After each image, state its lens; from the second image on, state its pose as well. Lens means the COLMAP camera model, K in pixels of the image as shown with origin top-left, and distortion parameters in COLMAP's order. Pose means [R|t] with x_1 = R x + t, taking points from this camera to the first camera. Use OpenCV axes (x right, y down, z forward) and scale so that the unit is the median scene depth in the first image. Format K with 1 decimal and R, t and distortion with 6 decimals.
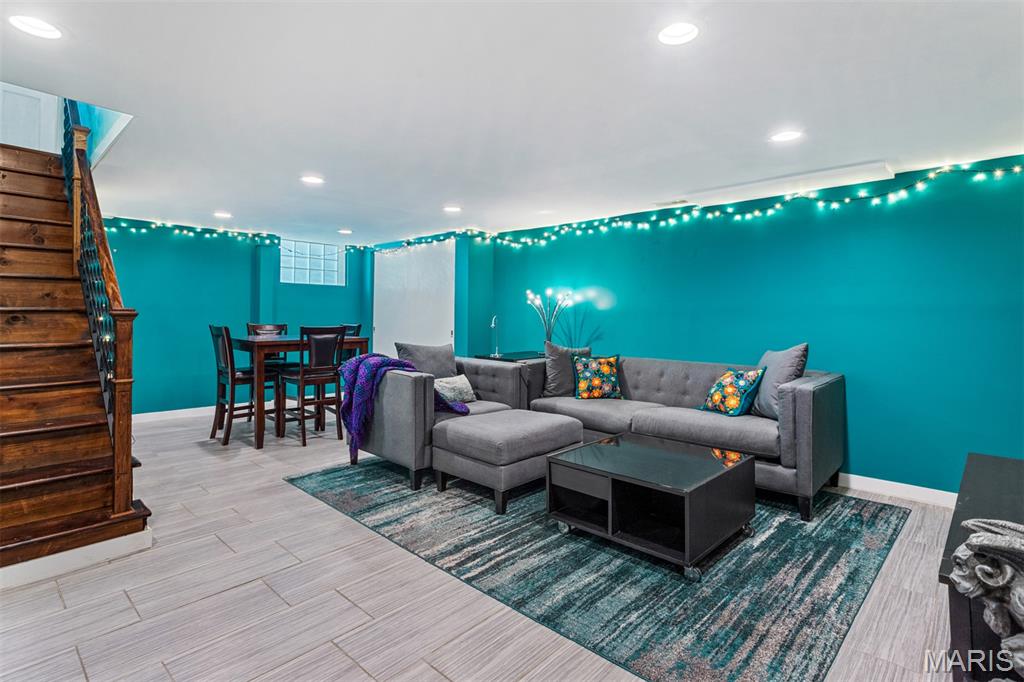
lens RADIAL K [[523.8, 0, 507.4], [0, 523.8, 310.6], [0, 0, 1]] dist [0.010297, 0.000480]
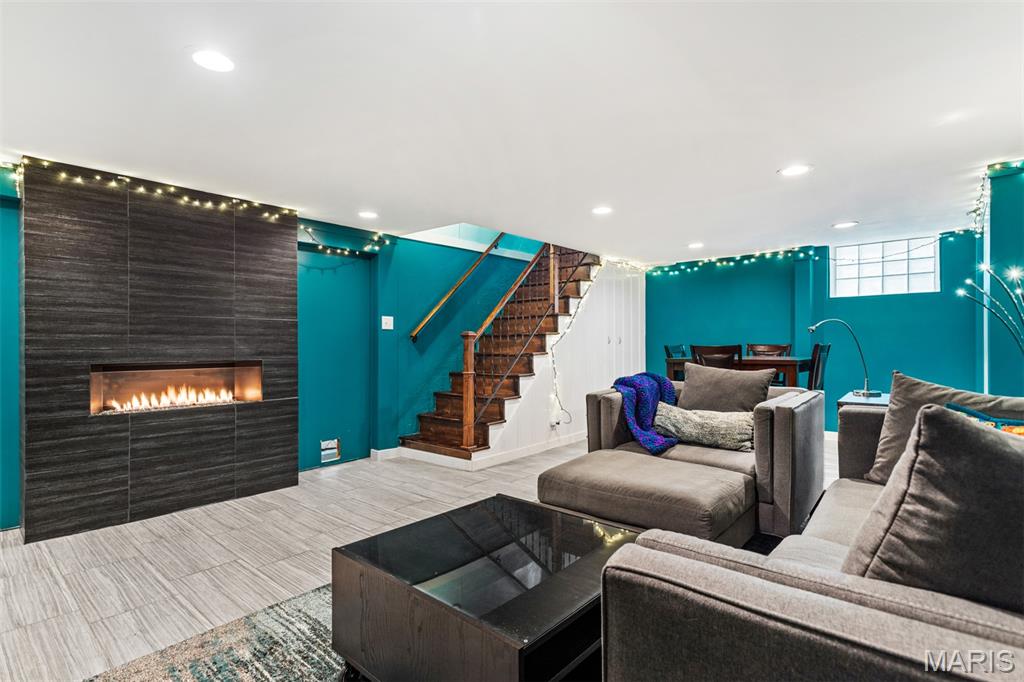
lens RADIAL K [[508.3, 0, 500.5], [0, 508.3, 344.0], [0, 0, 1]] dist [0.011853, 0.000130]
pose [[0.010216, -0.006359, -0.999928, 0.571087], [0.012624, 0.999901, -0.006230, 0.028032], [0.999868, -0.012560, 0.010296, 0.638785]]
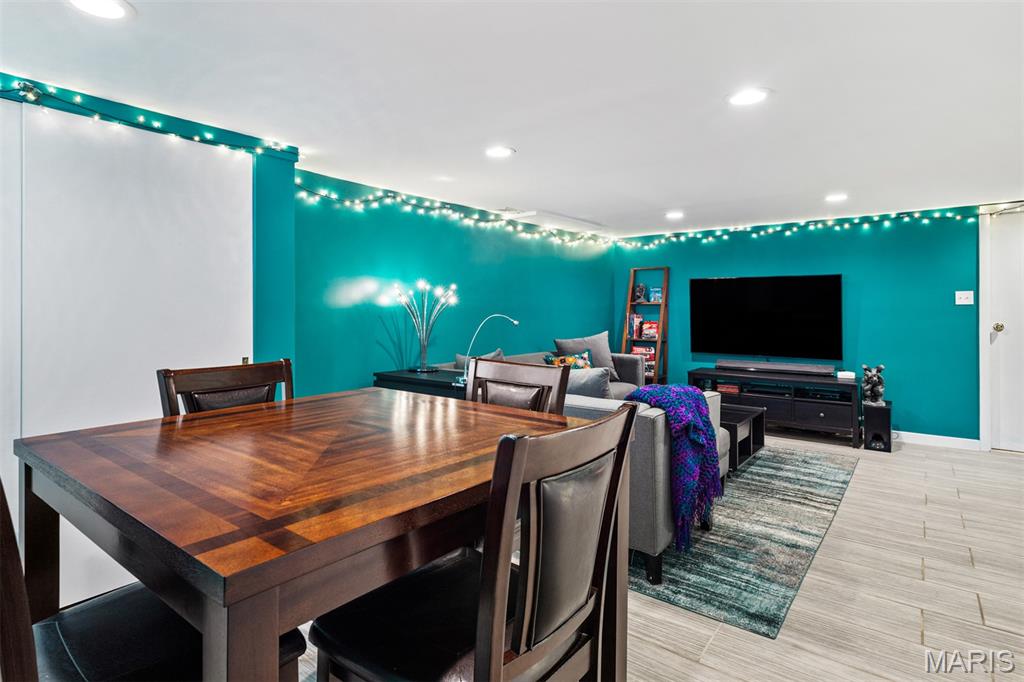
lens RADIAL K [[533.2, 0, 518.1], [0, 533.2, 301.9], [0, 0, 1]] dist [0.001043, 0.002541]
pose [[-0.104610, 0.004663, 0.994502, -0.775175], [-0.010995, 0.999922, -0.005845, -0.010965], [-0.994453, -0.011546, -0.104551, 1.086975]]
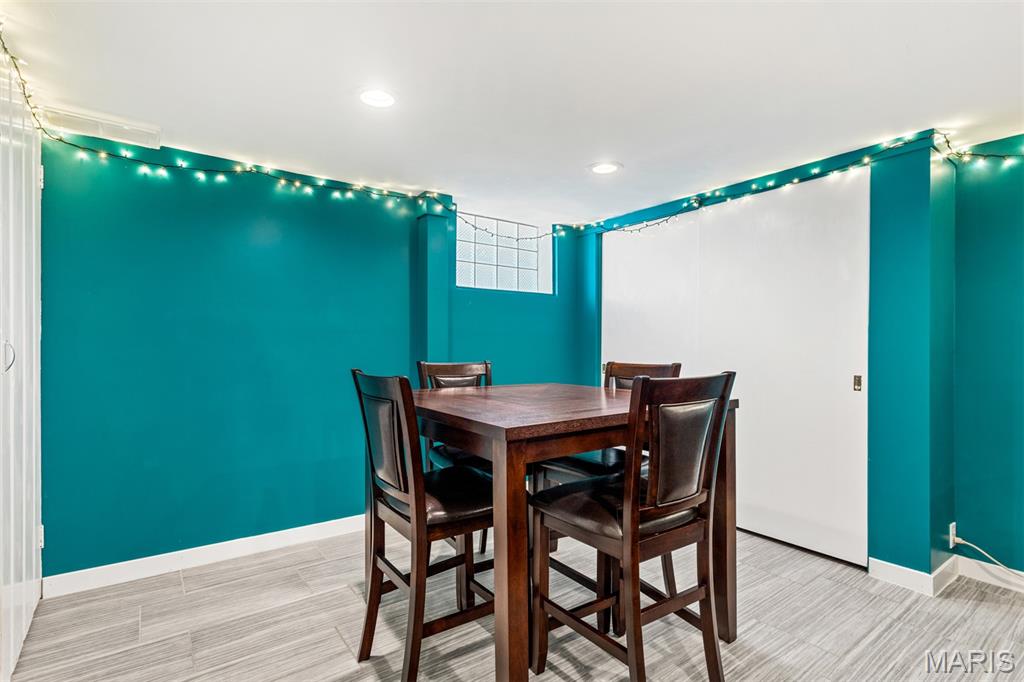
lens RADIAL K [[508.3, 0, 500.5], [0, 508.3, 344.0], [0, 0, 1]] dist [0.011853, 0.000130]
pose [[0.983910, -0.013313, -0.178170, -0.415450], [0.013530, 0.999908, 0.000003, 0.009880], [0.178154, -0.002413, 0.984000, 0.683984]]
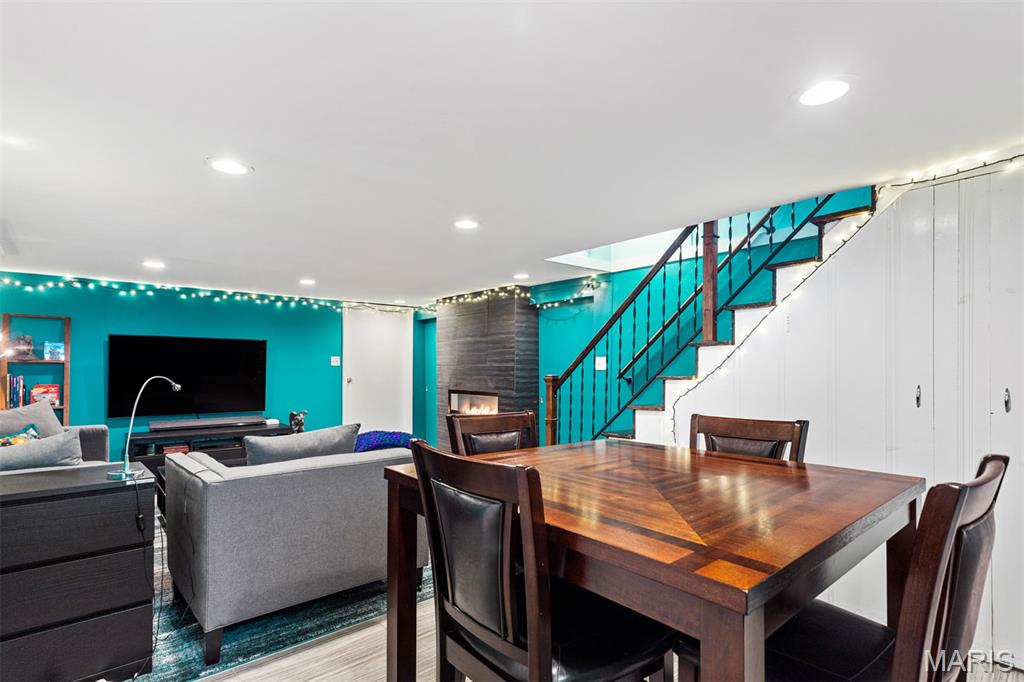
lens RADIAL K [[487.4, 0, 466.3], [0, 487.4, 367.9], [0, 0, 1]] dist [0.016267, -0.000352]
pose [[-0.987082, -0.009293, 0.159945, -0.419323], [-0.010841, 0.999902, -0.008803, -0.006179], [-0.159848, -0.010423, -0.987087, 1.482586]]
